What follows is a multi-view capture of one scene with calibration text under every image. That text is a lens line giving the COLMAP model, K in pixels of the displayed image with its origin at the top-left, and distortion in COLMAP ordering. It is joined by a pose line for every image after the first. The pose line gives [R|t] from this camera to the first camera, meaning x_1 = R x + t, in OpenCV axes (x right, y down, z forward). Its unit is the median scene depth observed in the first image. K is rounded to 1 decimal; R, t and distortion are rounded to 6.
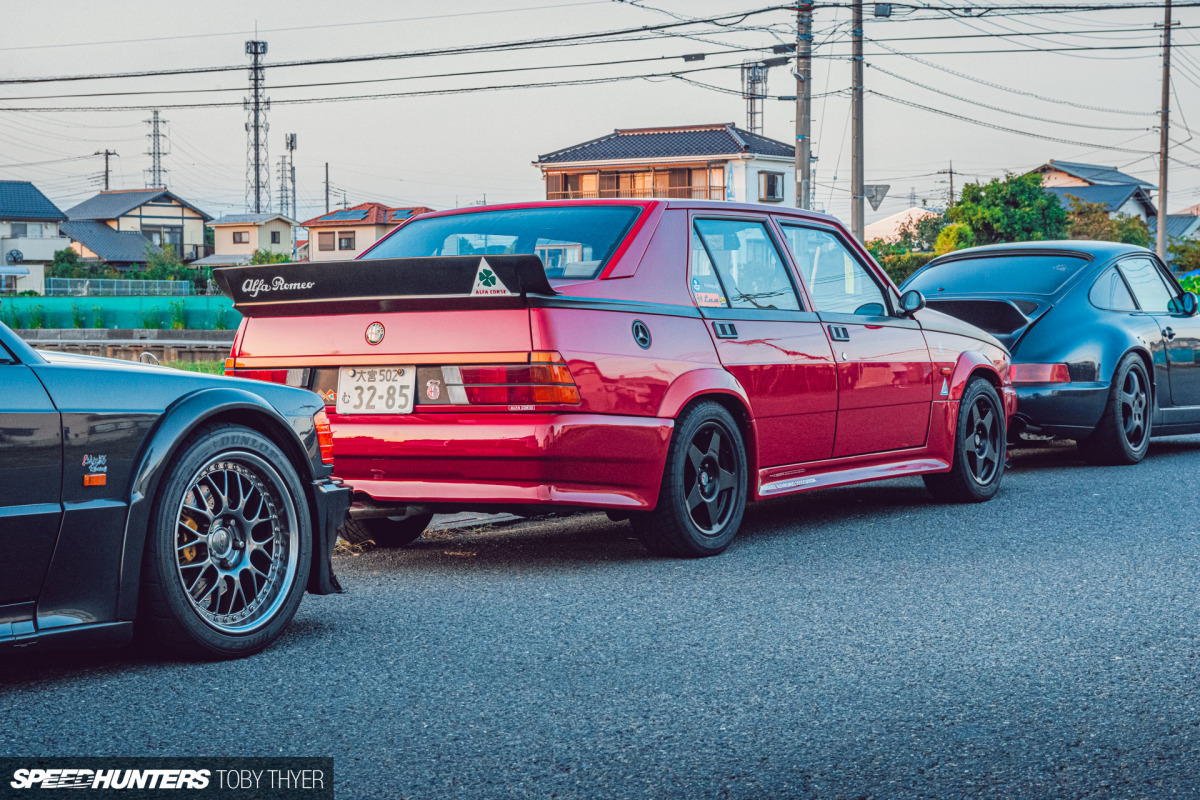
lens RADIAL K [[2273.2, 0, 598.0], [0, 2273.2, 403.1], [0, 0, 1]] dist [0.041107, 0.000000]
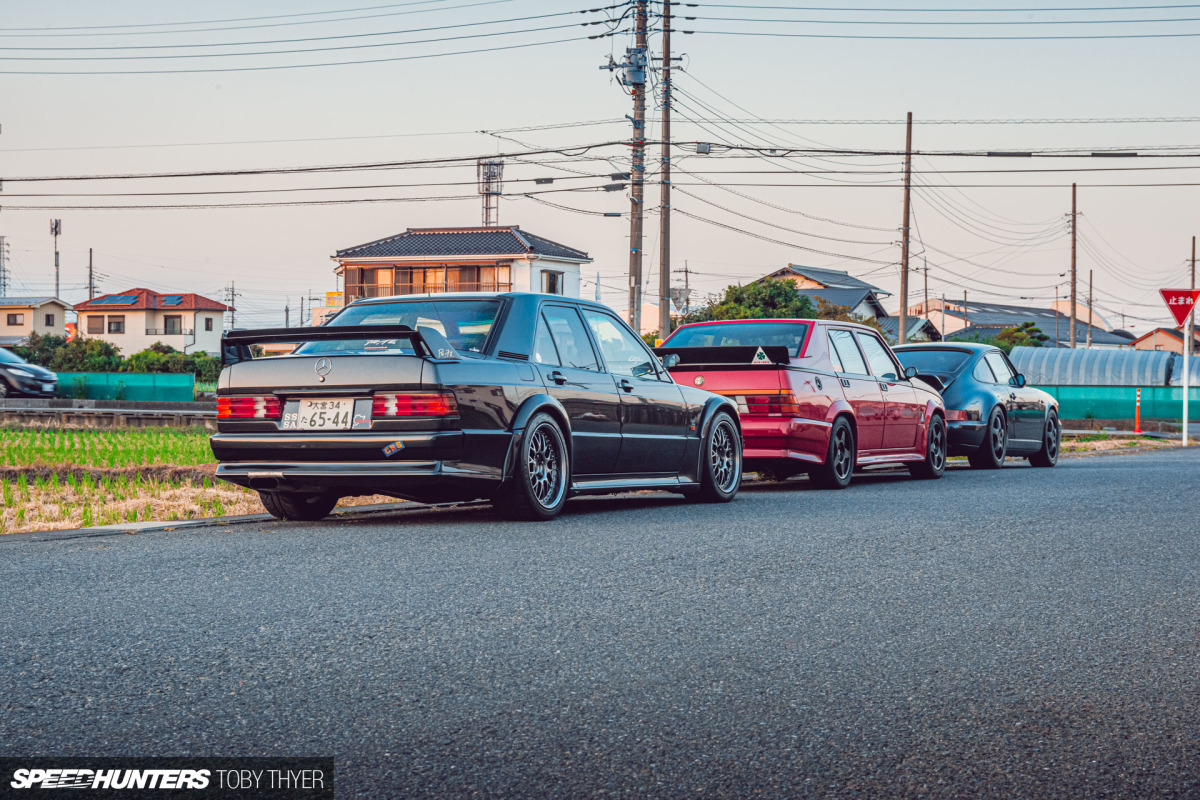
lens RADIAL K [[2273.2, 0, 600.4], [0, 2273.2, 395.3], [0, 0, 1]] dist [0.041107, 0.000000]
pose [[0.991962, 0.015787, 0.125545, -0.046841], [-0.010372, 0.998992, -0.043671, 0.007948], [-0.126108, 0.042017, 0.991126, -0.114145]]
